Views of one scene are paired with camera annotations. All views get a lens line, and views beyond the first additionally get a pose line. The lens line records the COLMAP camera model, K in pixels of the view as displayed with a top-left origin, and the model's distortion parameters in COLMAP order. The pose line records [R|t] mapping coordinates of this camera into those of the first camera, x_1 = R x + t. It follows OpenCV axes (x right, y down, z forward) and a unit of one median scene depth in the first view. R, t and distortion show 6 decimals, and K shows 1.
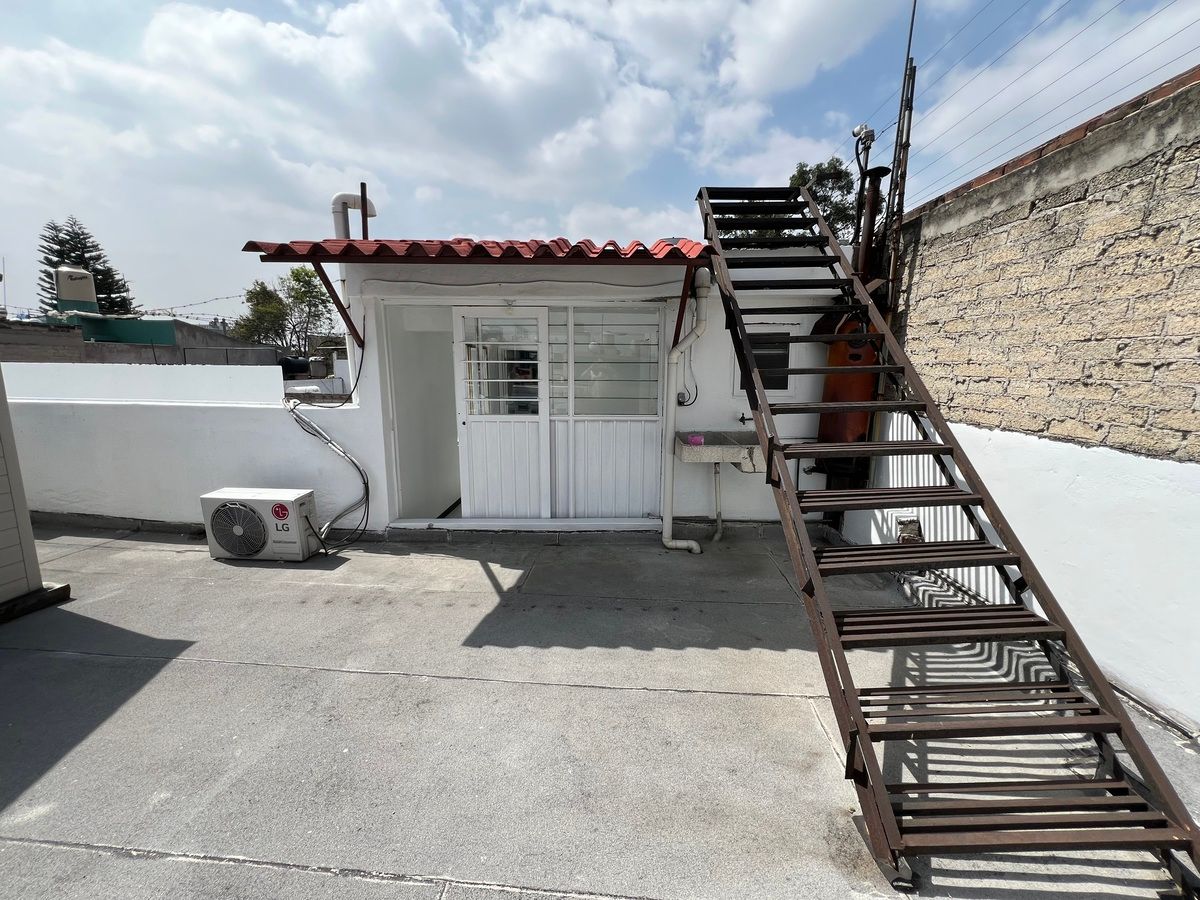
lens RADIAL K [[491.5, 0, 600.0], [0, 491.5, 451.8], [0, 0, 1]] dist [-0.001402, 0.001147]
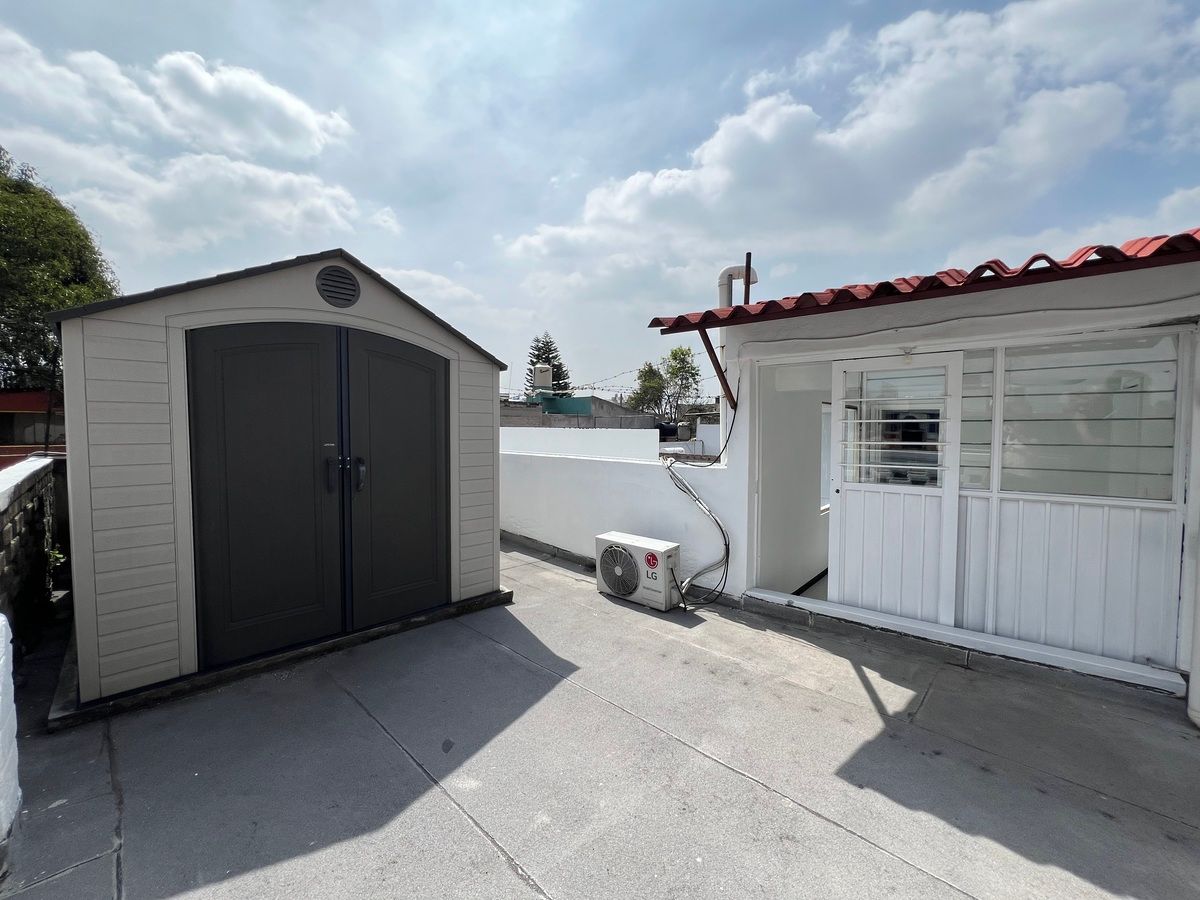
lens RADIAL K [[491.5, 0, 599.4], [0, 491.5, 451.6], [0, 0, 1]] dist [-0.001402, 0.001147]
pose [[0.775849, 0.024294, -0.630450, -0.064844], [-0.105455, 0.990195, -0.091618, -0.003573], [0.622043, 0.137566, 0.770804, 0.063887]]
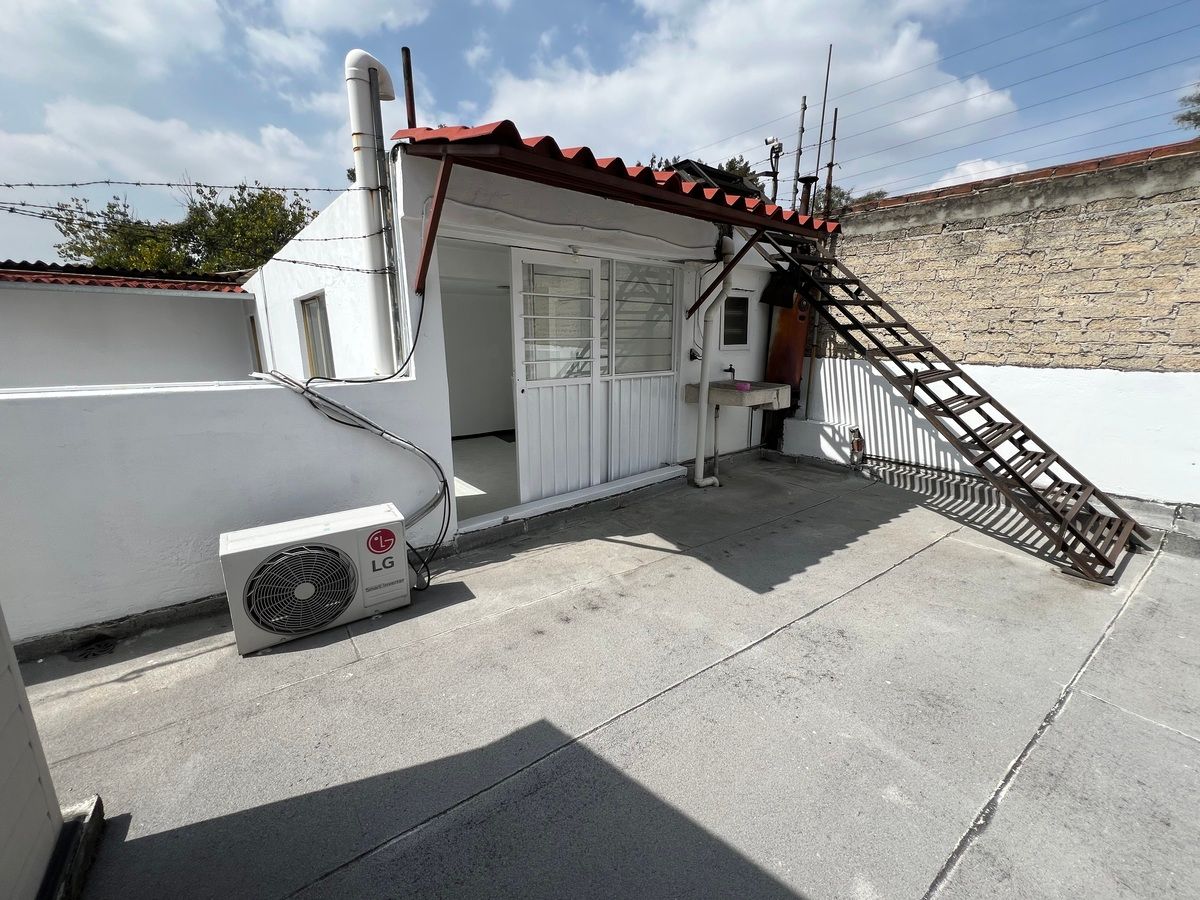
lens RADIAL K [[491.5, 0, 603.5], [0, 491.5, 451.0], [0, 0, 1]] dist [-0.001402, 0.001147]
pose [[0.763377, -0.153245, 0.627512, -0.813333], [0.113217, 0.988156, 0.103588, -0.032301], [-0.635954, -0.008032, 0.771686, 0.299035]]
